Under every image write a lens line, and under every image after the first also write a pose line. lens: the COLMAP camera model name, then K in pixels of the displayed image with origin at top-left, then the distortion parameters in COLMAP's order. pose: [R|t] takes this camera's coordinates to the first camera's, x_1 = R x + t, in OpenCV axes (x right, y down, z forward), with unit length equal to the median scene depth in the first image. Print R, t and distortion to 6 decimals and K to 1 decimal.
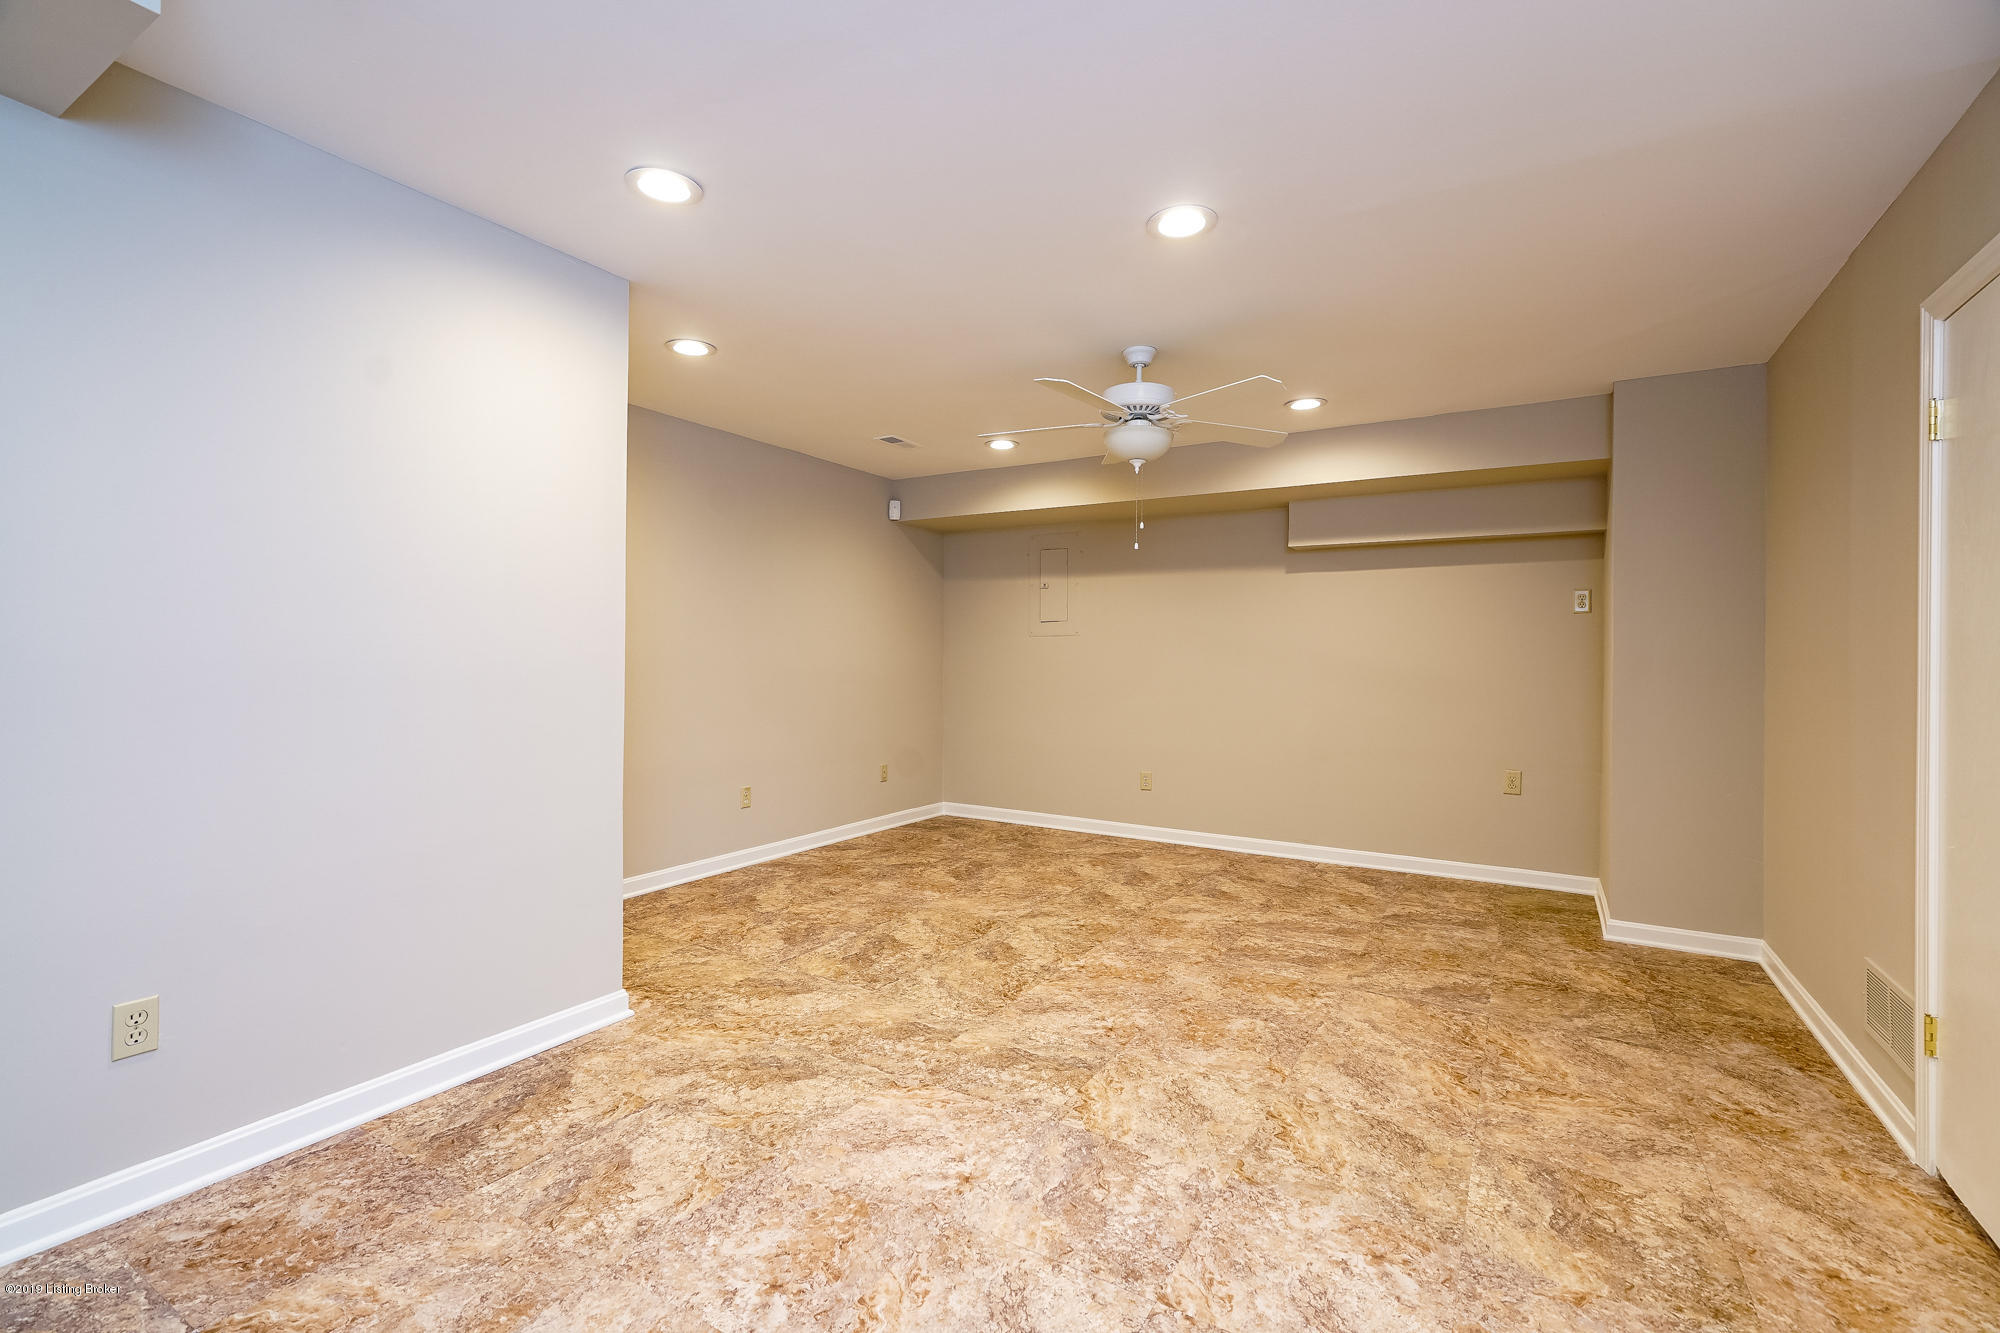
lens RADIAL K [[897.1, 0, 999.3], [0, 897.1, 662.8], [0, 0, 1]] dist [0.002648, 0.000367]
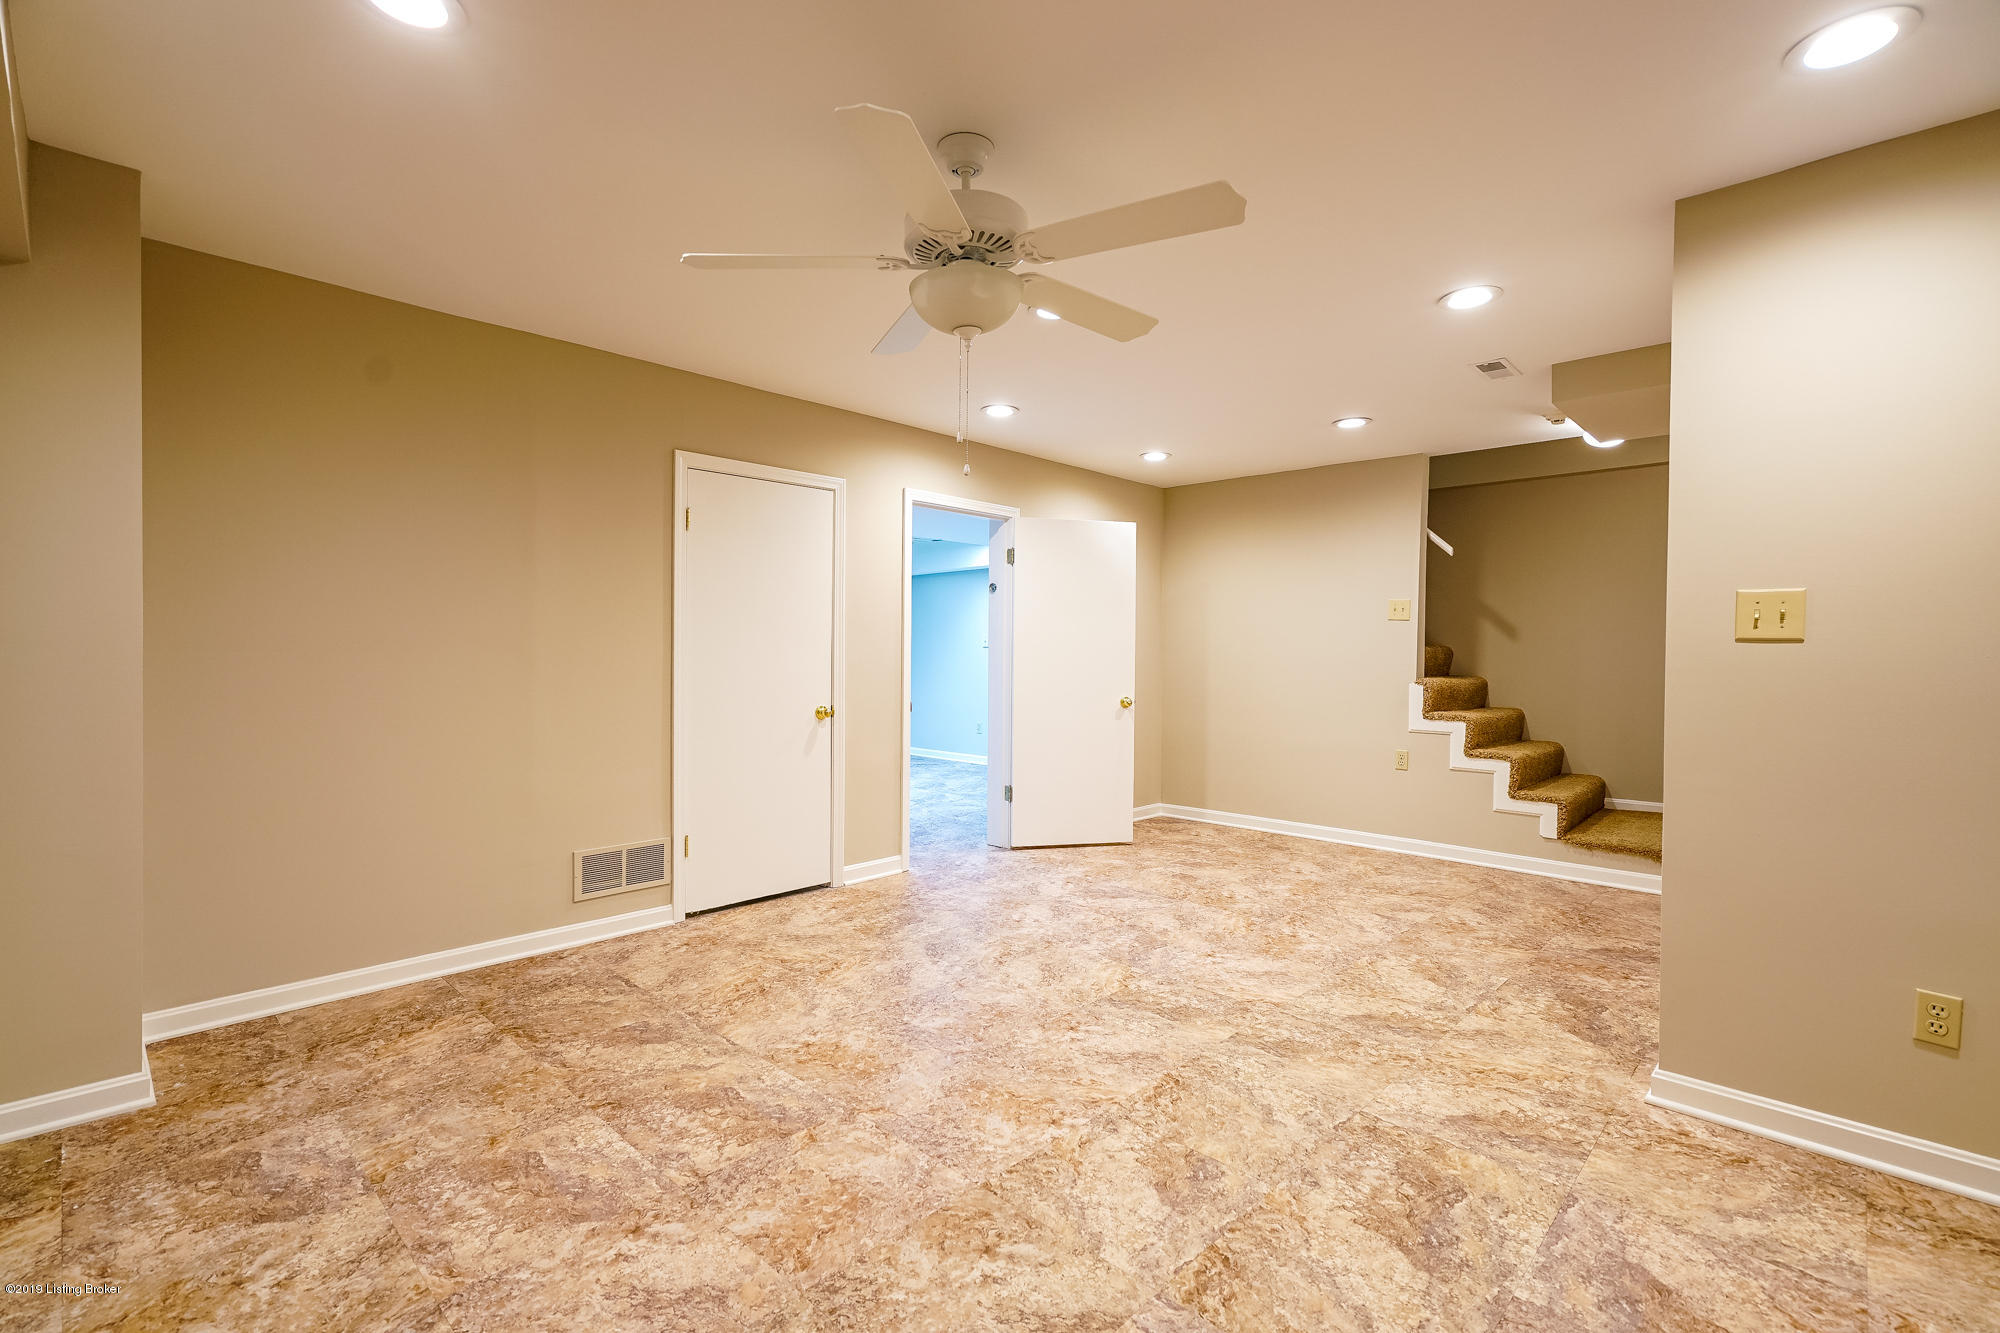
lens RADIAL K [[897.1, 0, 998.0], [0, 897.1, 661.8], [0, 0, 1]] dist [0.002648, 0.000367]
pose [[-0.974545, -0.021229, 0.223184, -0.009969], [-0.017994, 0.999702, 0.016520, -0.011954], [-0.223468, 0.012084, -0.974636, 2.215181]]
